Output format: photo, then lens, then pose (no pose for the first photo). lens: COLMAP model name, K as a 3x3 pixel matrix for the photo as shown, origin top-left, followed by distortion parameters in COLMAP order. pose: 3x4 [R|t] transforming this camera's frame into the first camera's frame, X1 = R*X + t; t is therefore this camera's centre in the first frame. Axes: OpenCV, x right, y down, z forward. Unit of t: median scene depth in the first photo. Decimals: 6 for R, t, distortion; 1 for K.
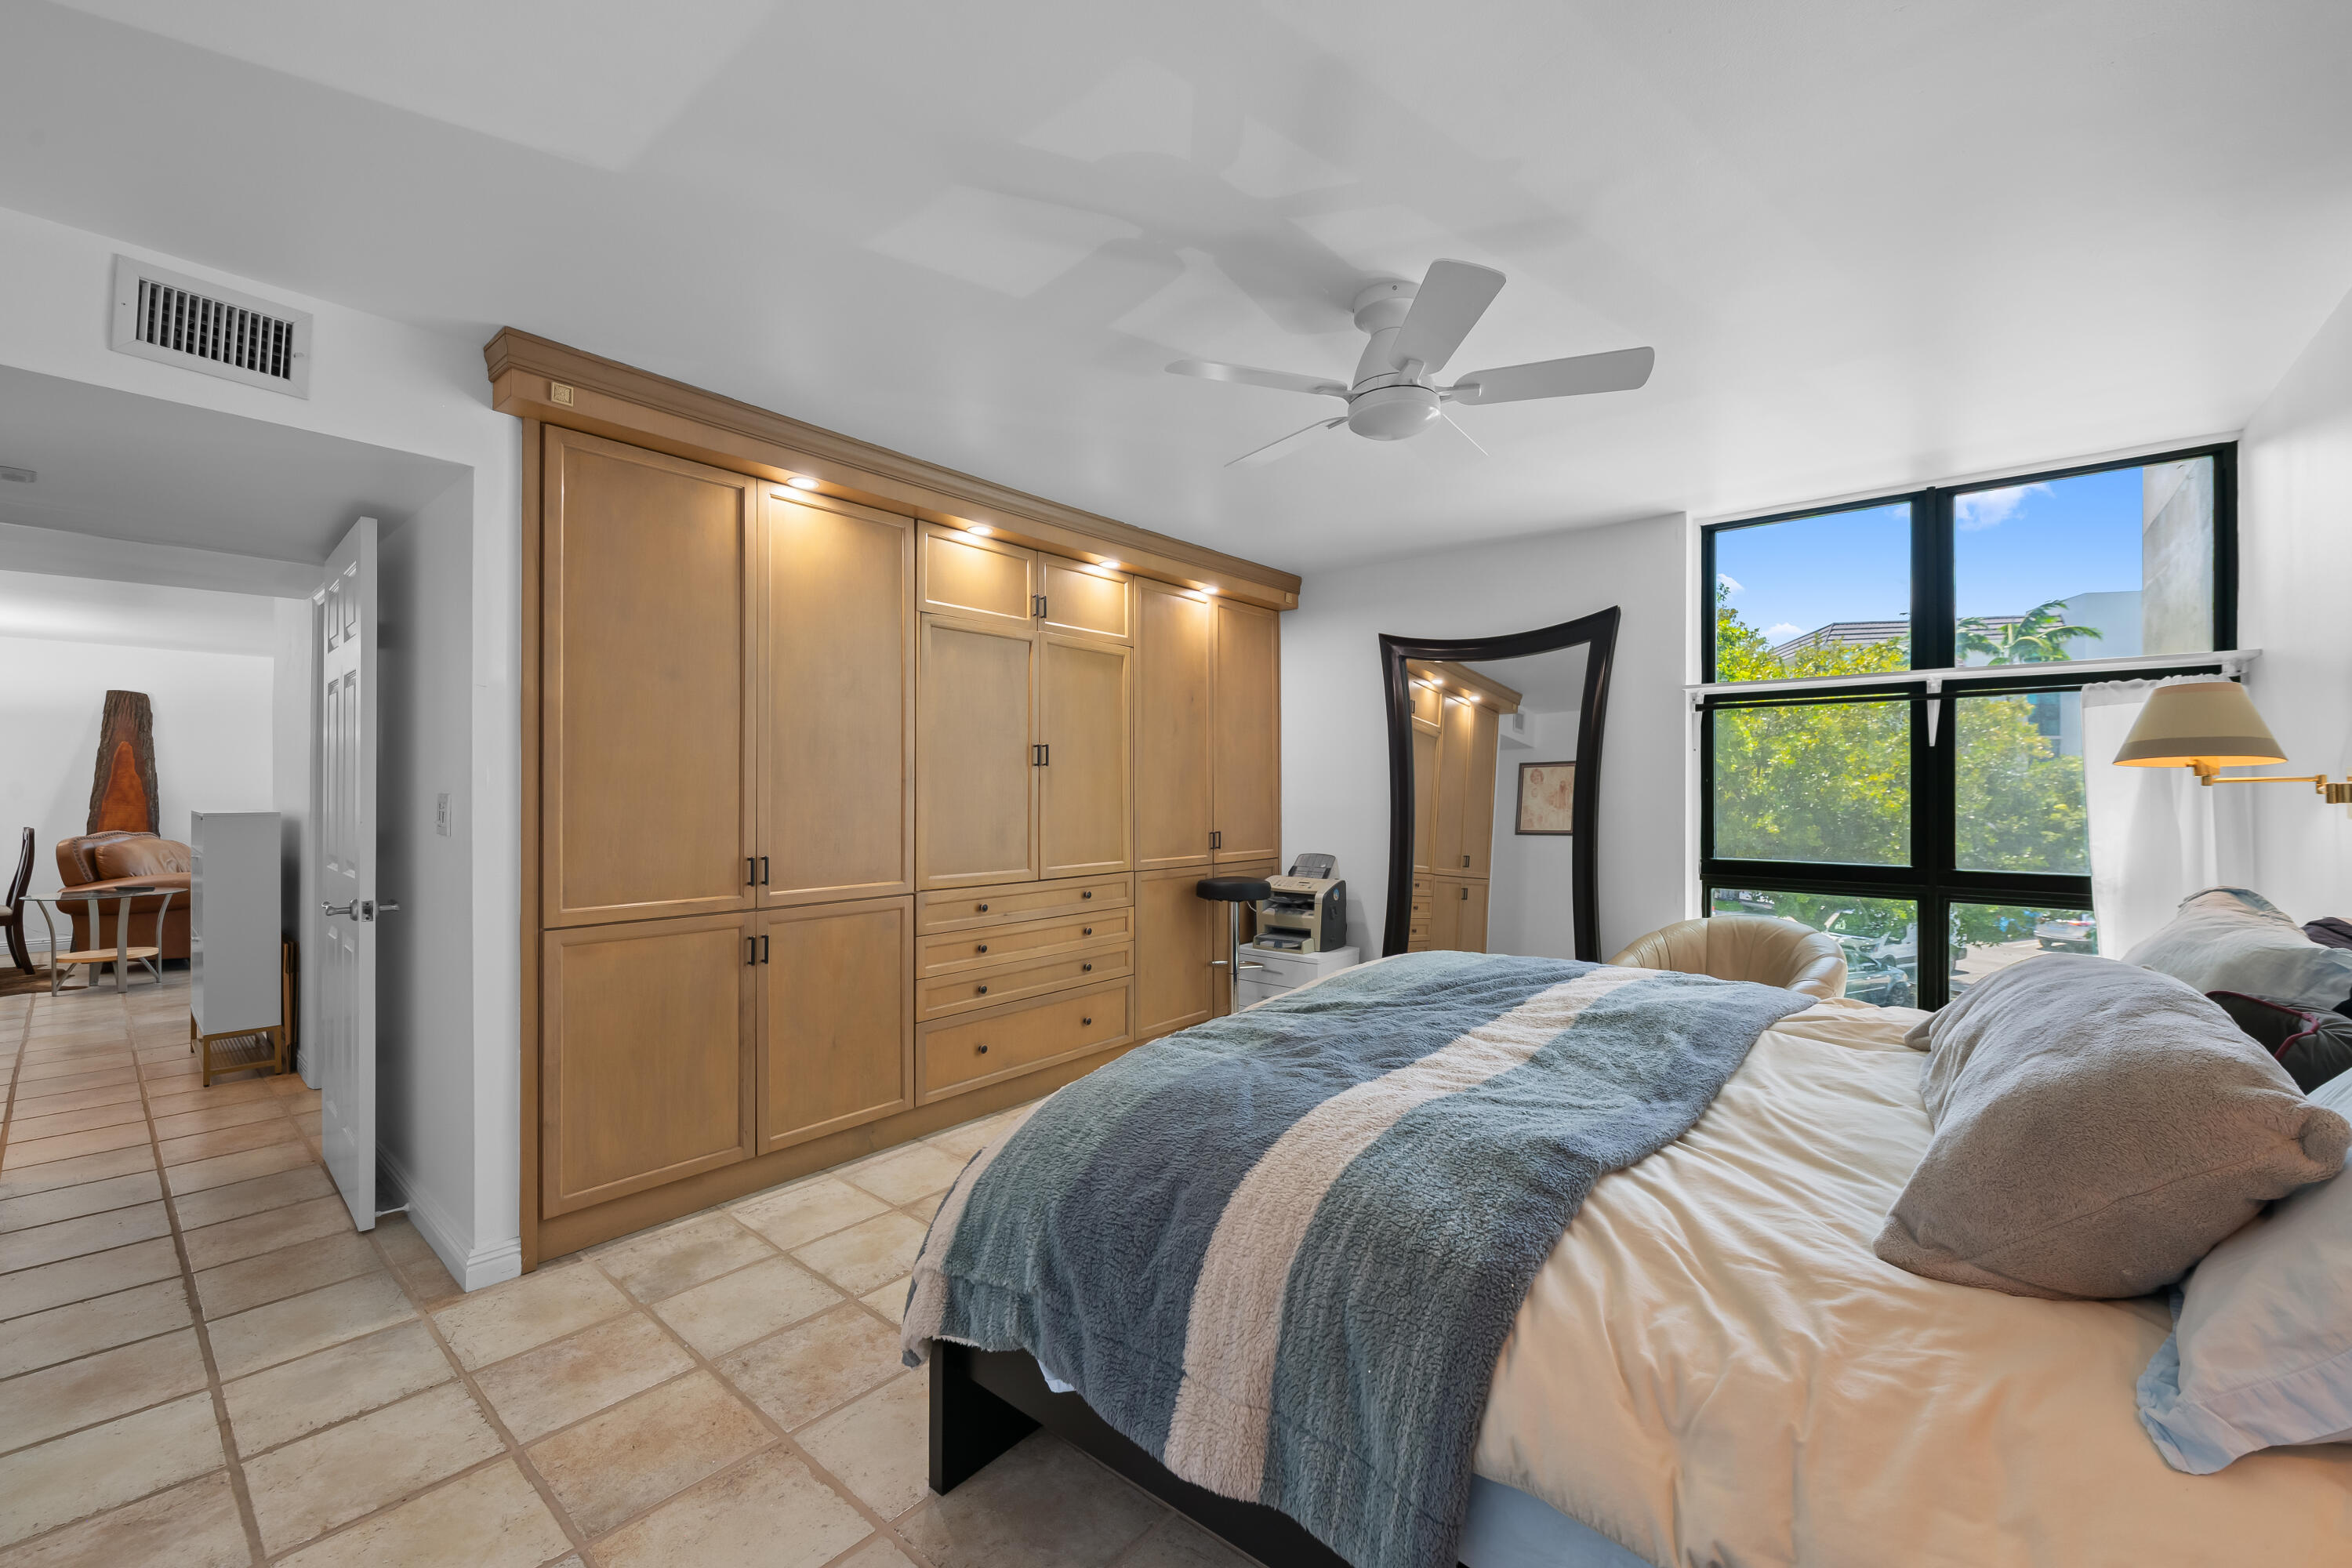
lens RADIAL K [[956.2, 0, 1176.0], [0, 956.2, 784.0], [0, 0, 1]] dist [-0.003324, -0.000860]
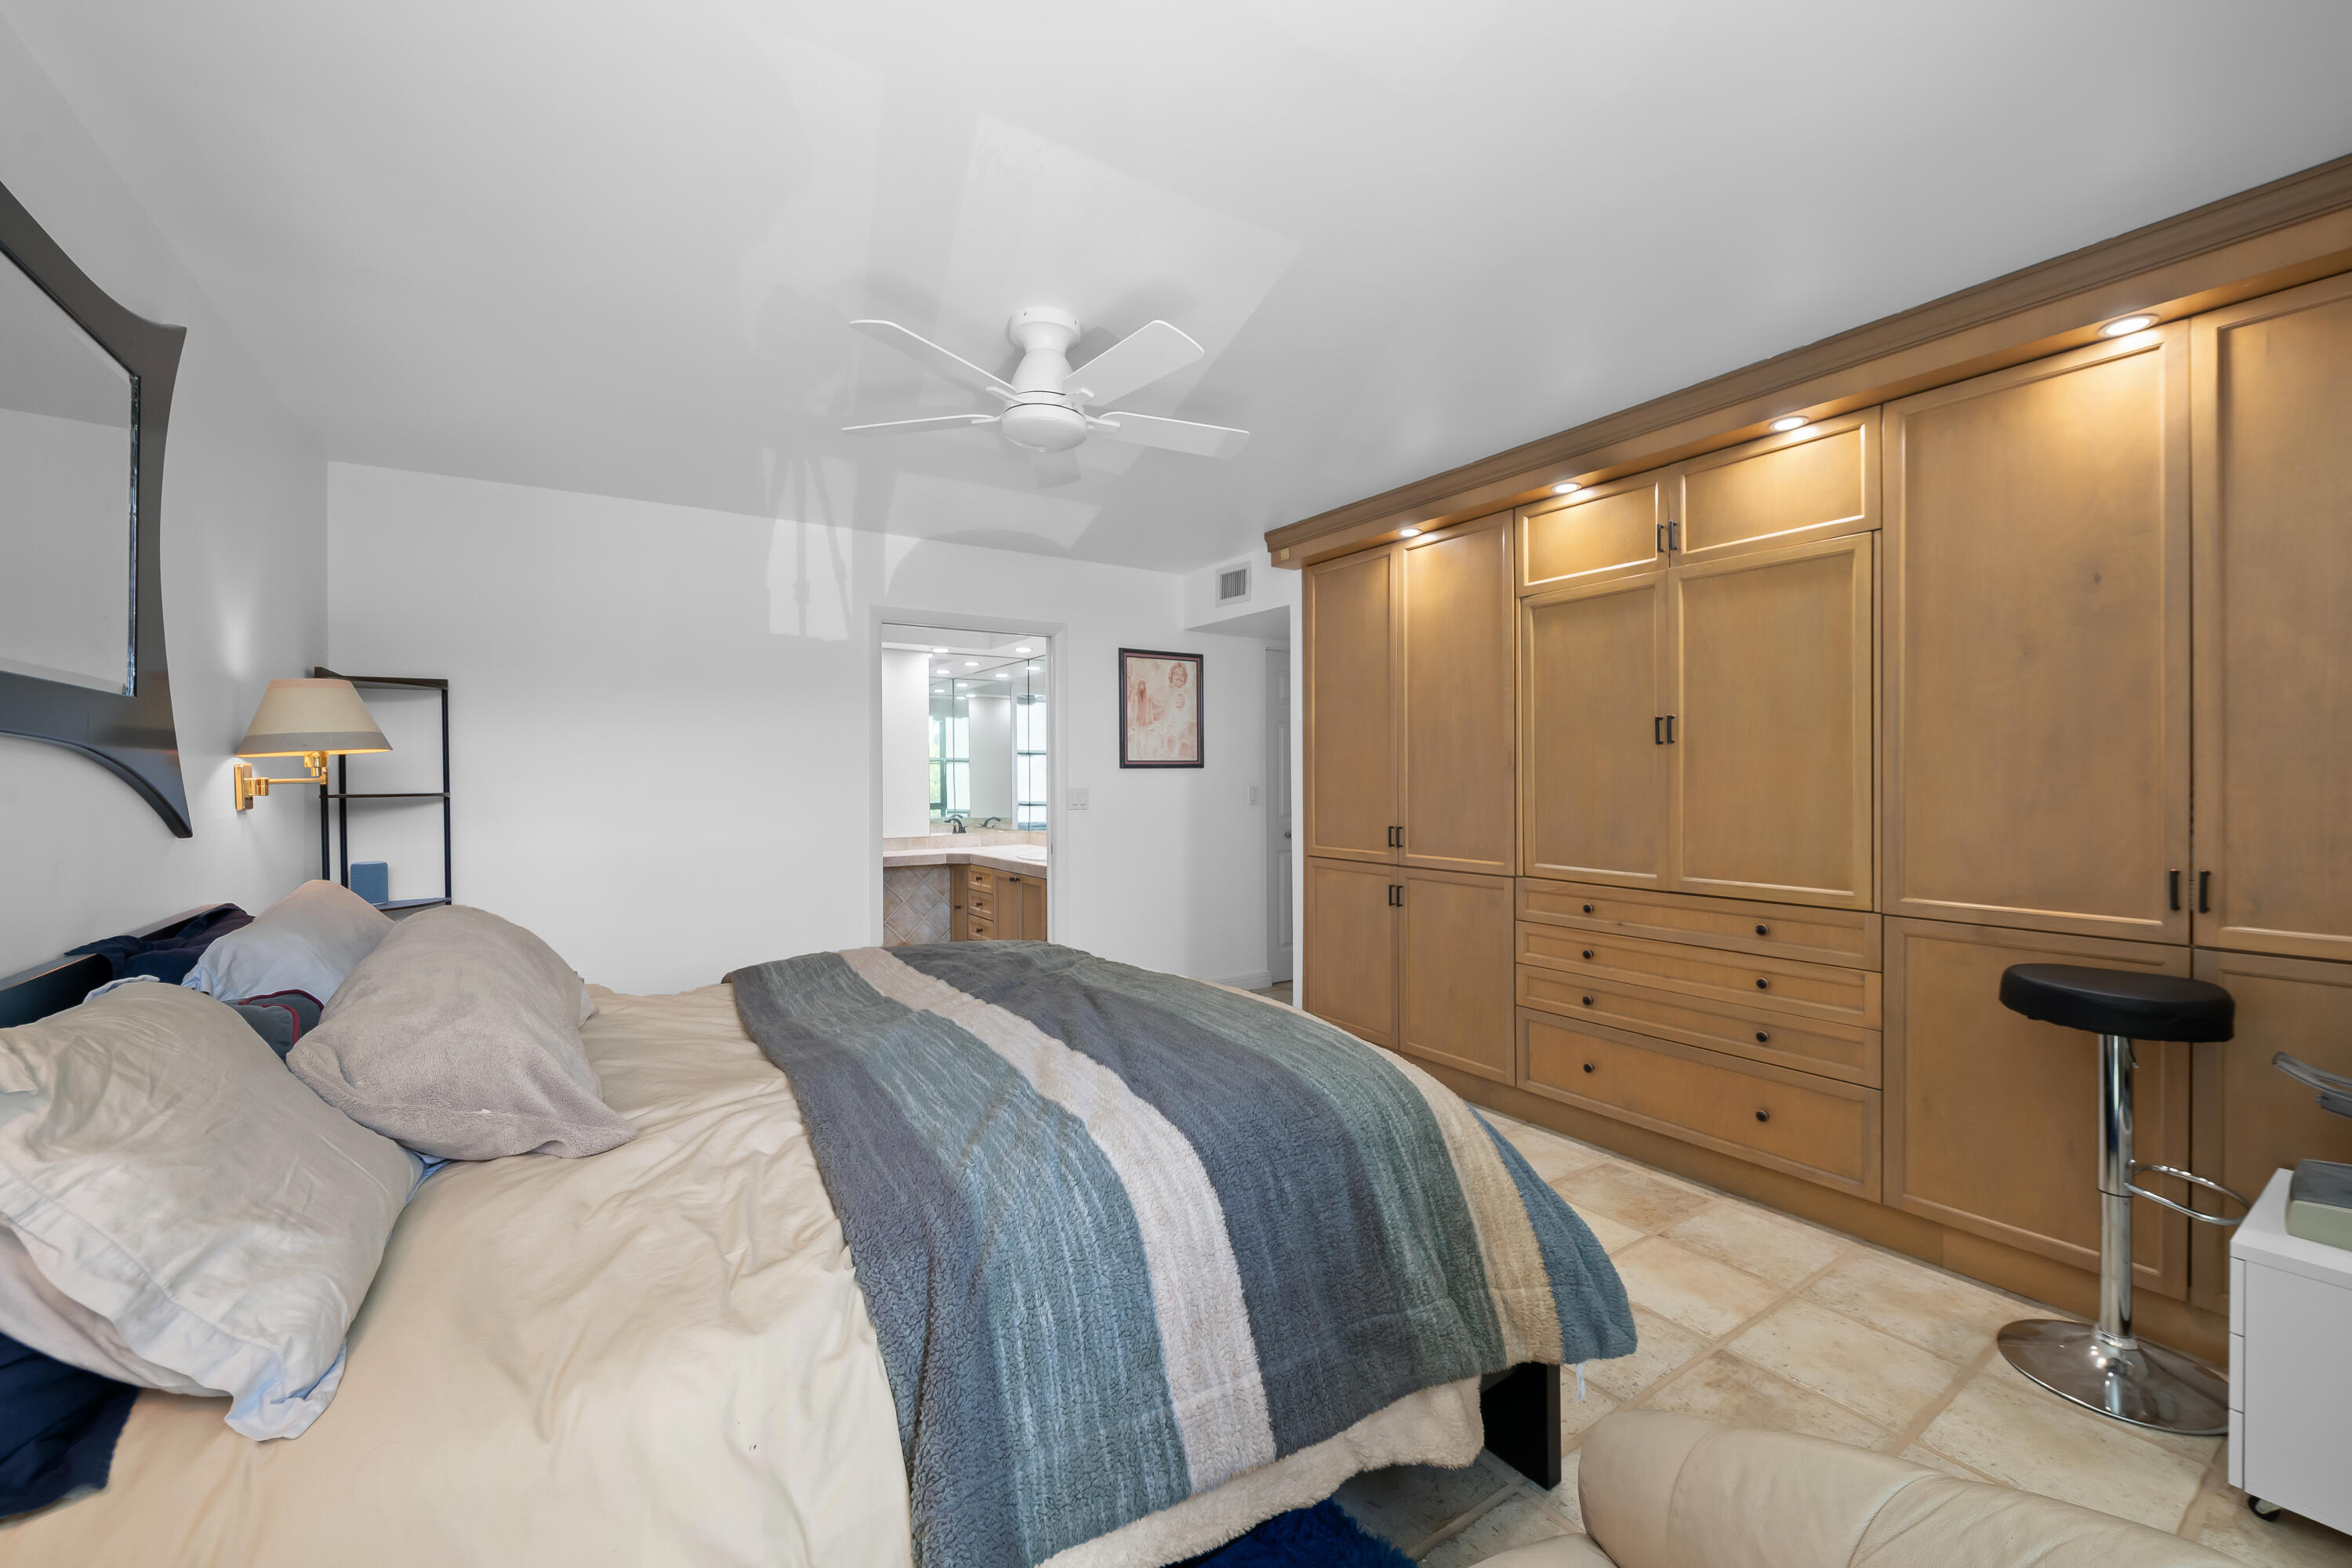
lens RADIAL K [[956.2, 0, 1176.0], [0, 956.2, 784.0], [0, 0, 1]] dist [-0.003324, -0.000860]
pose [[-0.299900, 0.006004, -0.953952, 0.775952], [0.008212, 0.999959, 0.003712, 0.008391], [0.953935, -0.006721, -0.299937, 0.927458]]
